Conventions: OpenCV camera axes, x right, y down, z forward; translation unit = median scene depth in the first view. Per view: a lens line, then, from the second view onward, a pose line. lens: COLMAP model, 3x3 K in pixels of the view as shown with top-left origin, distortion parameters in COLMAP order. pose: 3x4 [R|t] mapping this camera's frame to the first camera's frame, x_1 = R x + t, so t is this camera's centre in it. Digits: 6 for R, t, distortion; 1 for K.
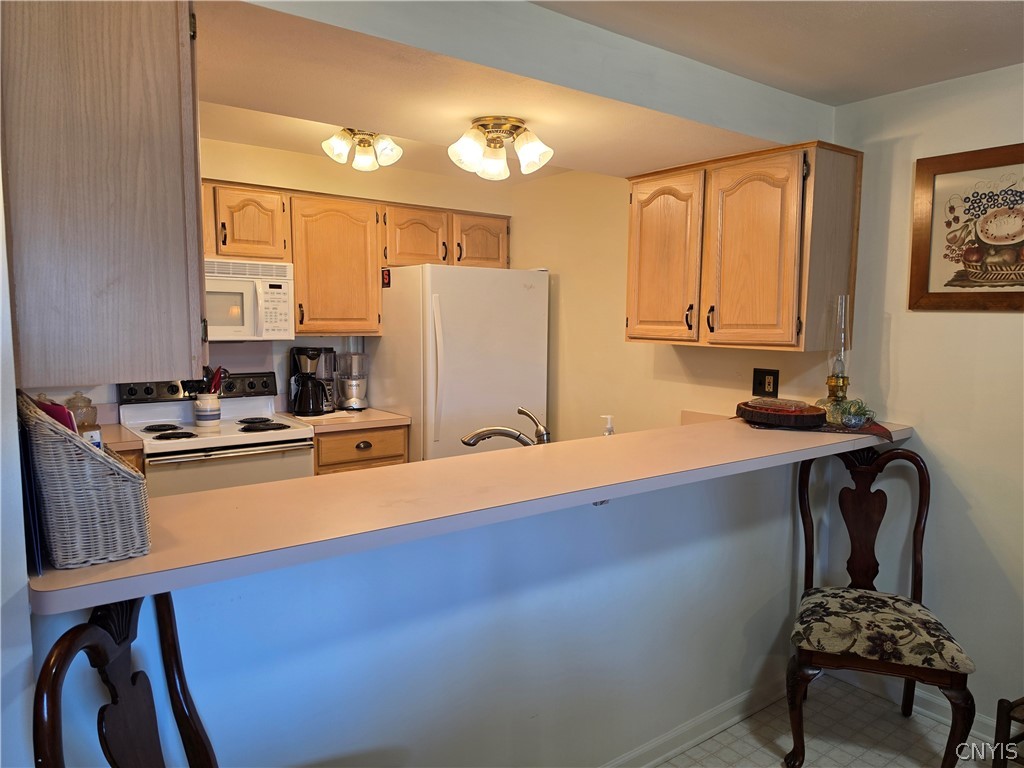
lens RADIAL K [[709.2, 0, 513.4], [0, 709.2, 385.2], [0, 0, 1]] dist [0.096472, -0.138071]
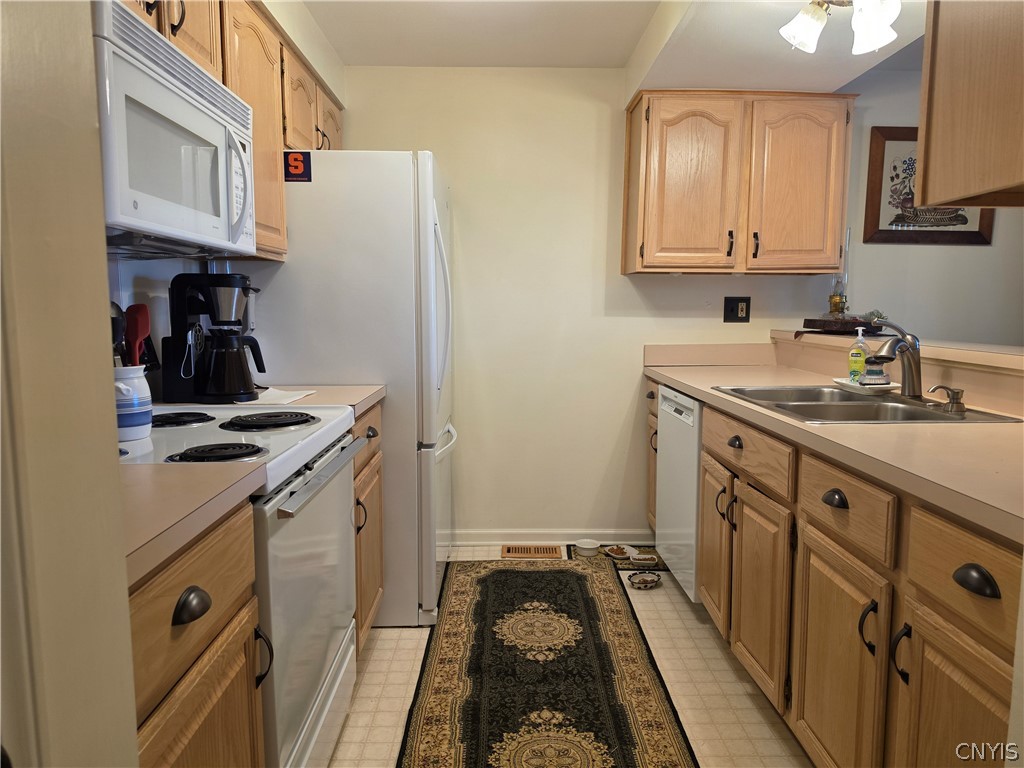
lens RADIAL K [[709.2, 0, 513.4], [0, 709.2, 385.2], [0, 0, 1]] dist [0.096472, -0.138071]
pose [[0.582174, -0.094487, 0.807555, -0.832532], [0.080083, 0.995059, 0.058693, 0.022874], [-0.809110, 0.030502, 0.586865, 0.698245]]
